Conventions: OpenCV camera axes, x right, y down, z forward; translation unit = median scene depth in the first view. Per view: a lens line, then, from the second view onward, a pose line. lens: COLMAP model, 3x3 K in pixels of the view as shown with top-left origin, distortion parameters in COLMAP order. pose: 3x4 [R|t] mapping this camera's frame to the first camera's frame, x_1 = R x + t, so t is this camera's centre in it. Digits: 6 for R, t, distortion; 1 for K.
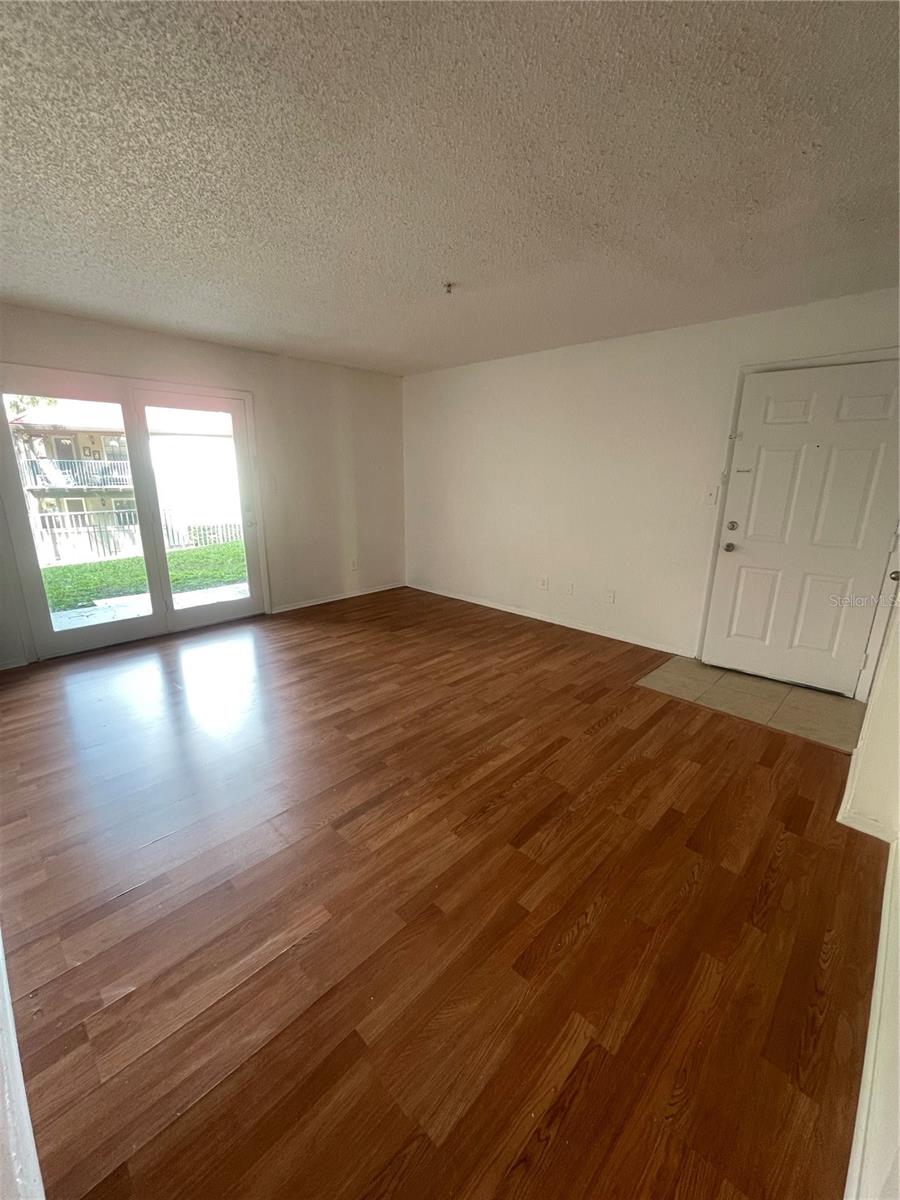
lens RADIAL K [[484.1, 0, 450.0], [0, 484.1, 600.0], [0, 0, 1]] dist [-0.002655, 0.000096]
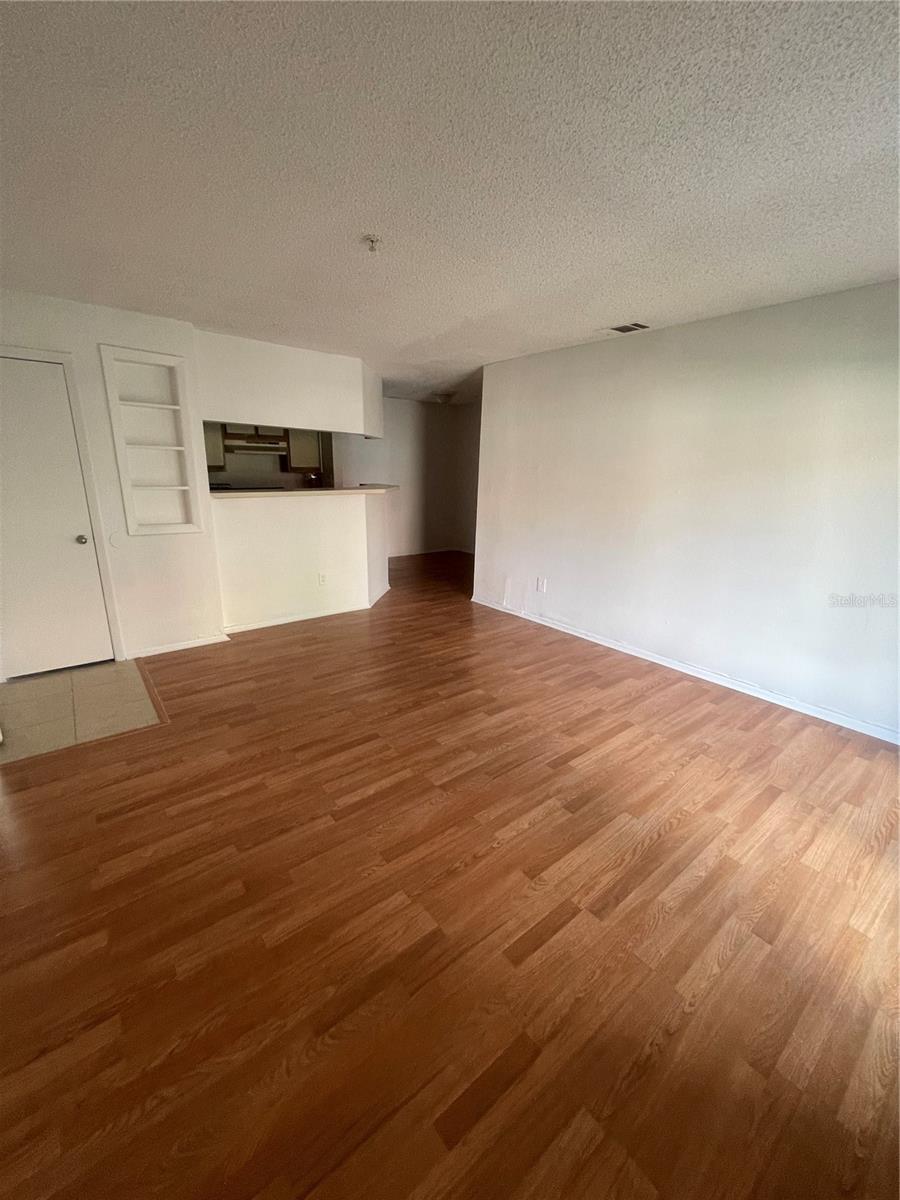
lens RADIAL K [[484.1, 0, 450.0], [0, 484.1, 600.0], [0, 0, 1]] dist [-0.002655, 0.000096]
pose [[-0.991205, -0.064689, 0.115446, -0.198846], [0.003434, 0.859514, 0.511101, -0.431537], [-0.132290, 0.507003, -0.851732, 1.523241]]
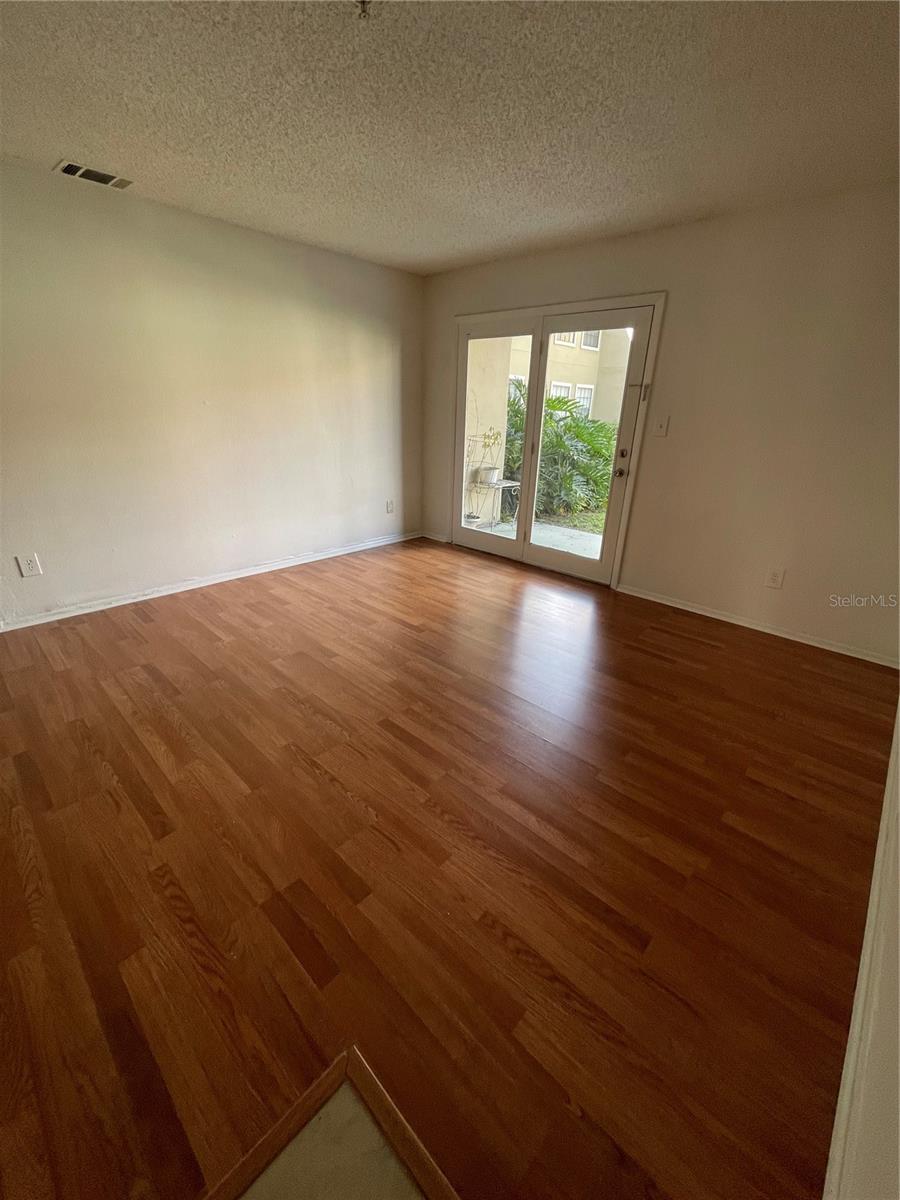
lens RADIAL K [[484.1, 0, 450.0], [0, 484.1, 600.0], [0, 0, 1]] dist [-0.002655, 0.000096]
pose [[0.012119, 0.366053, -0.930515, 0.548531], [-0.285581, 0.893090, 0.347611, -0.227388], [0.958278, 0.261525, 0.115361, 0.937618]]
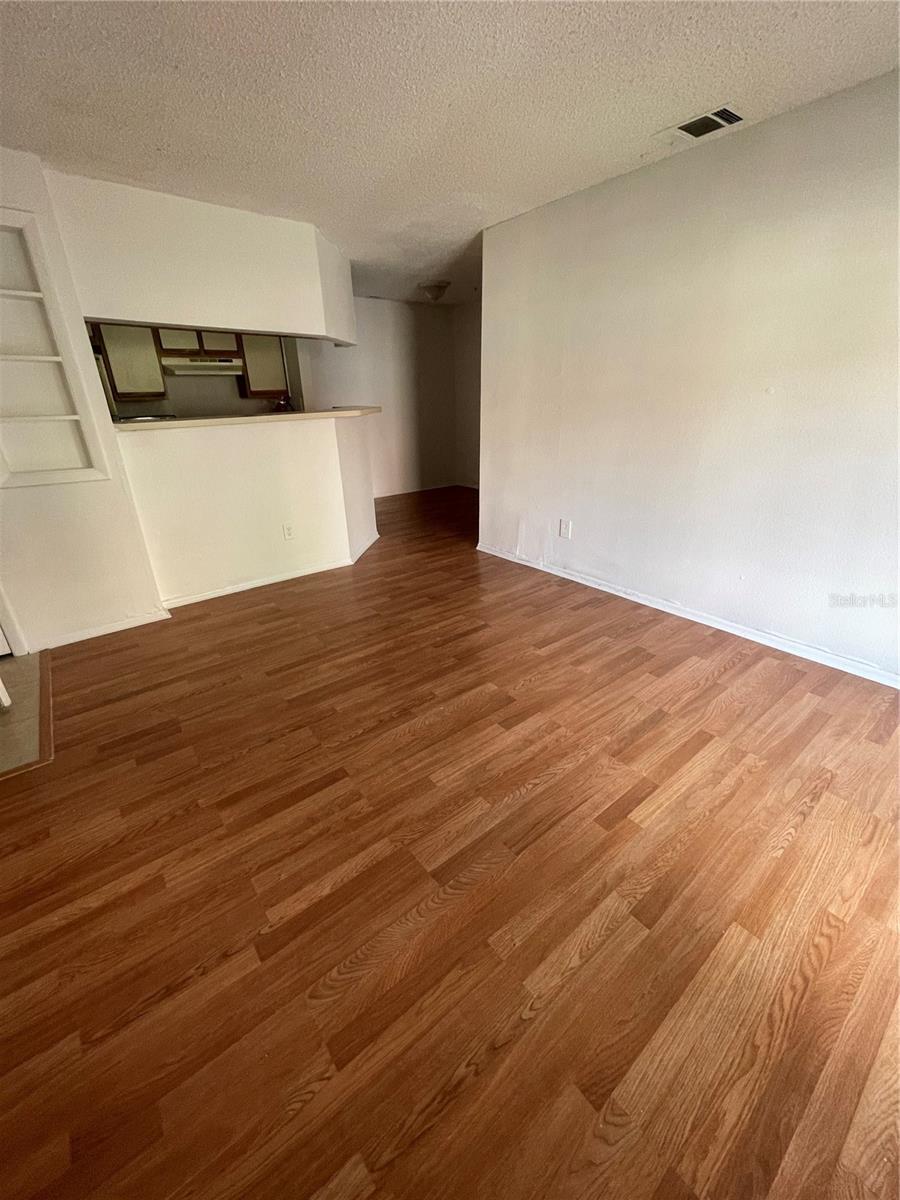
lens RADIAL K [[484.1, 0, 450.0], [0, 484.1, 600.0], [0, 0, 1]] dist [-0.002655, 0.000096]
pose [[-0.991310, -0.042874, 0.124366, -0.181145], [0.044034, 0.782710, 0.620827, -0.320821], [-0.123960, 0.620908, -0.774020, 1.260304]]
